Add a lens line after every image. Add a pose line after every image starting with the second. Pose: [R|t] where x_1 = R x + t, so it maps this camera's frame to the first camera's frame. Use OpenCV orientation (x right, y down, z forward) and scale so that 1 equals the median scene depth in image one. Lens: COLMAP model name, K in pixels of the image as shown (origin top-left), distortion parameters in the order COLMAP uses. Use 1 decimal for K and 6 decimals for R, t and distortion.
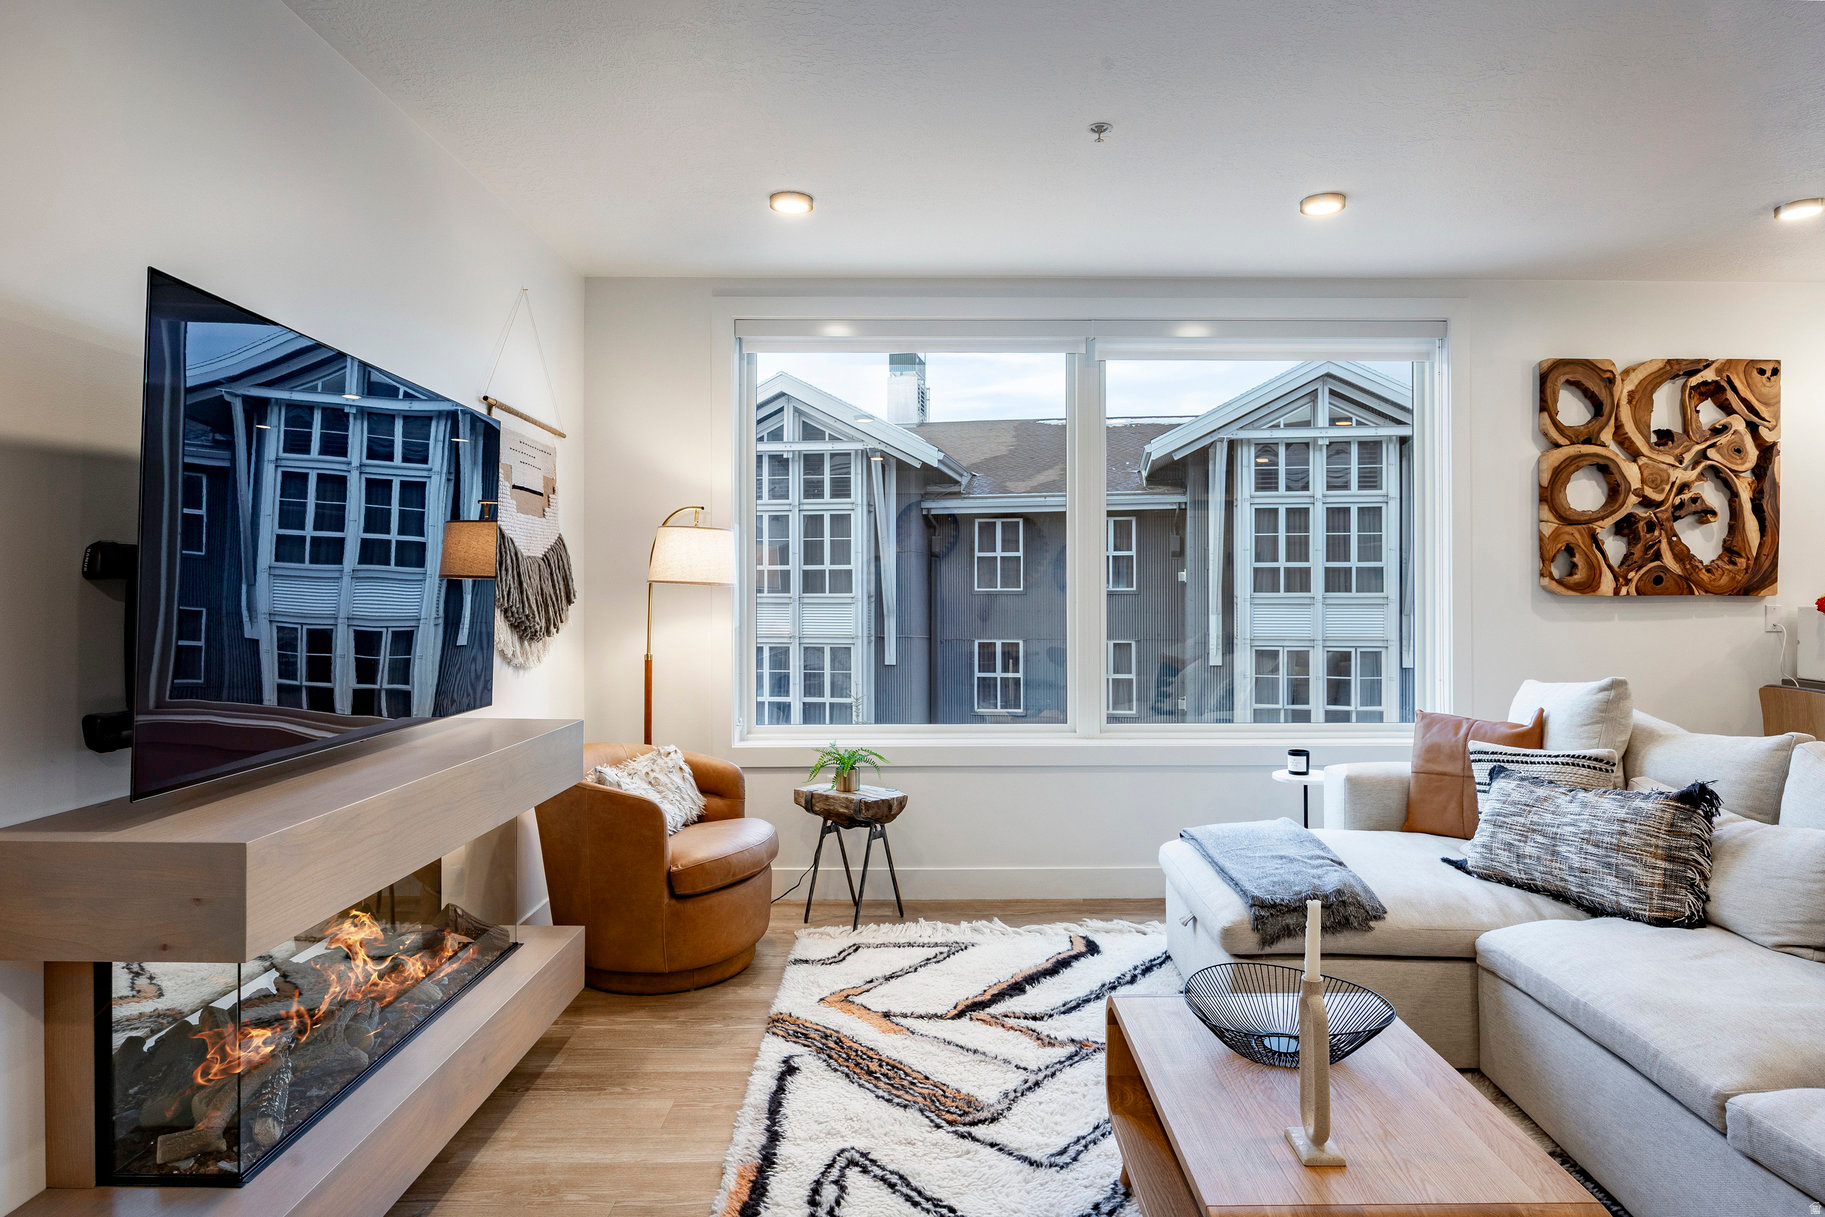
lens RADIAL K [[1059.1, 0, 936.4], [0, 1059.1, 587.8], [0, 0, 1]] dist [-0.005026, -0.000655]
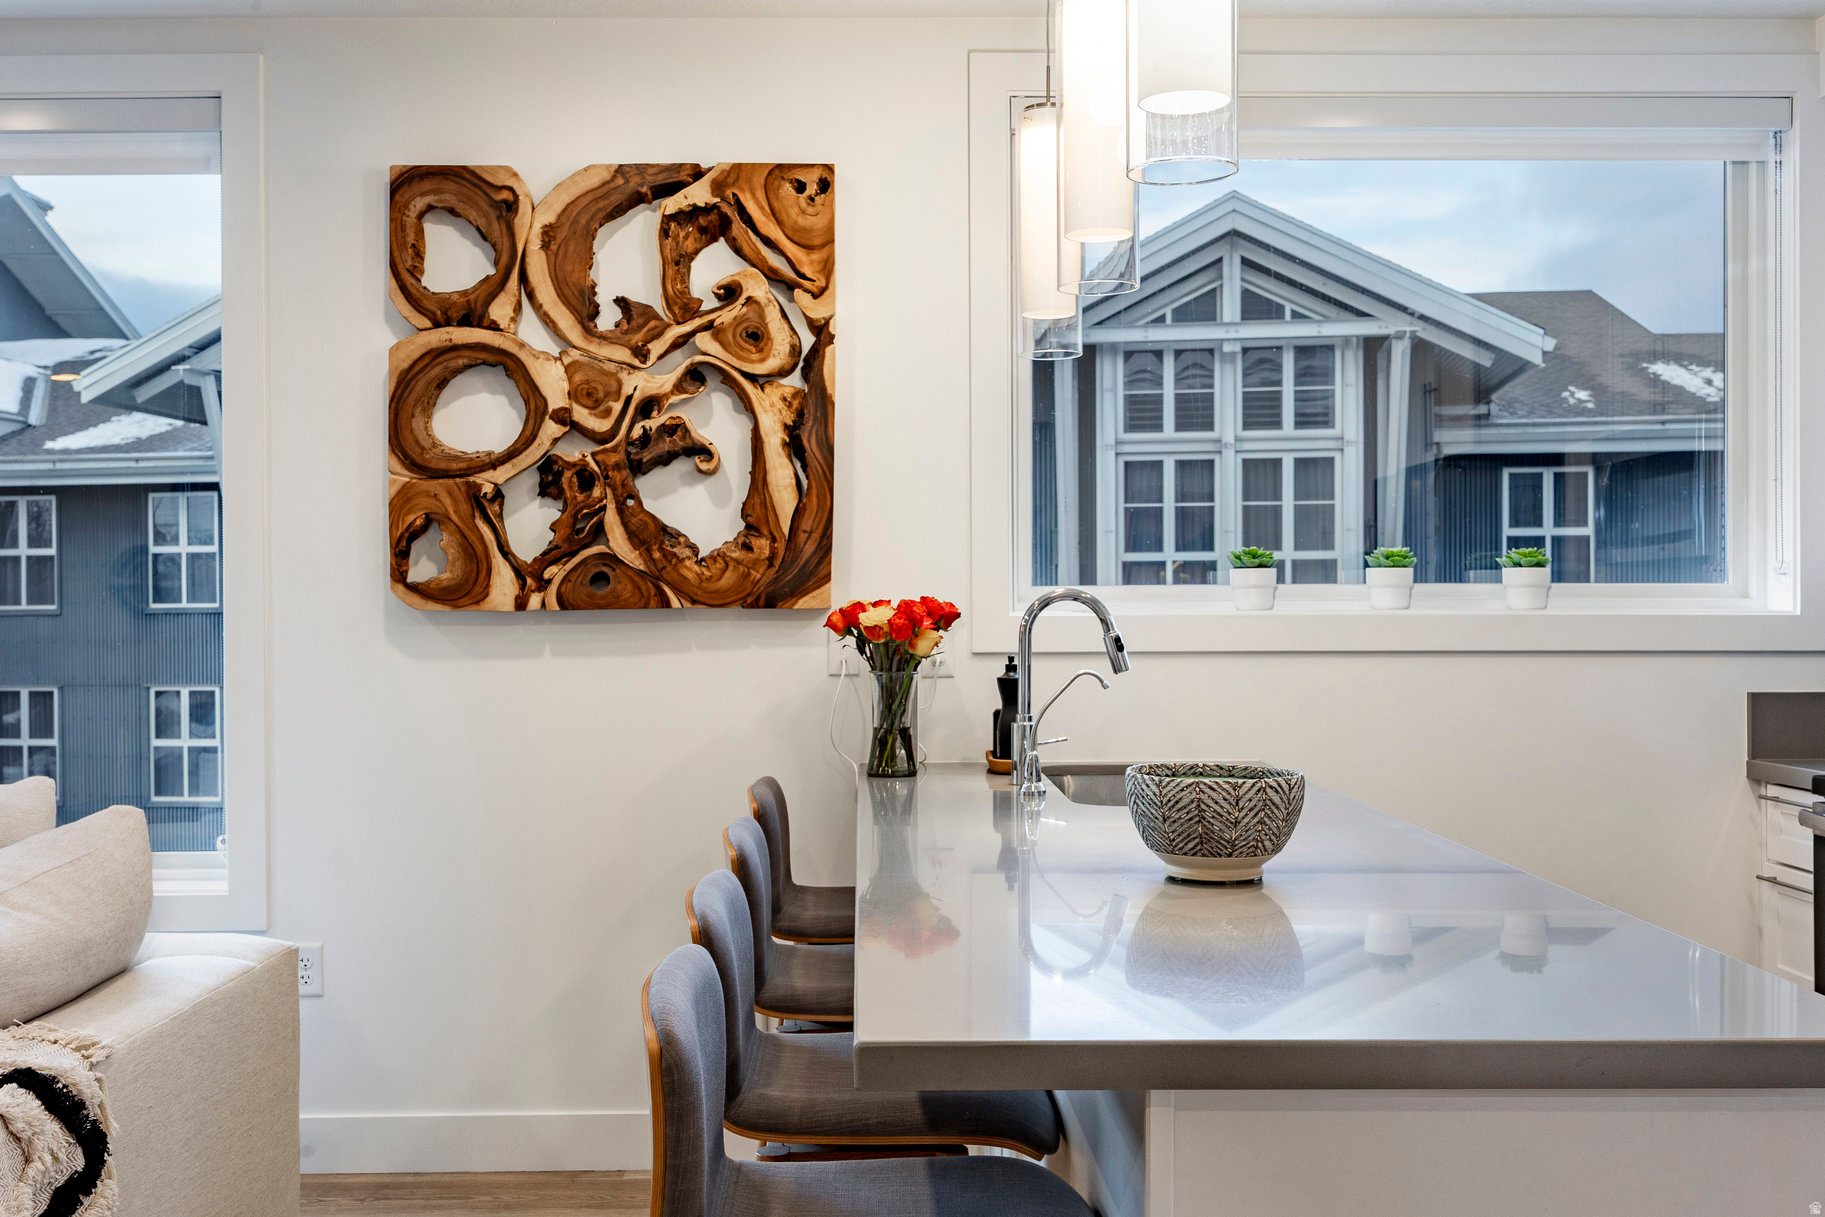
lens RADIAL K [[1760.0, 0, 905.4], [0, 1760.0, 589.7], [0, 0, 1]] dist [0.011470, -0.000183]
pose [[0.999864, -0.007344, 0.014794, 0.822418], [0.007420, 0.999959, -0.005124, 0.002763], [-0.014755, 0.005233, 0.999877, 0.113800]]
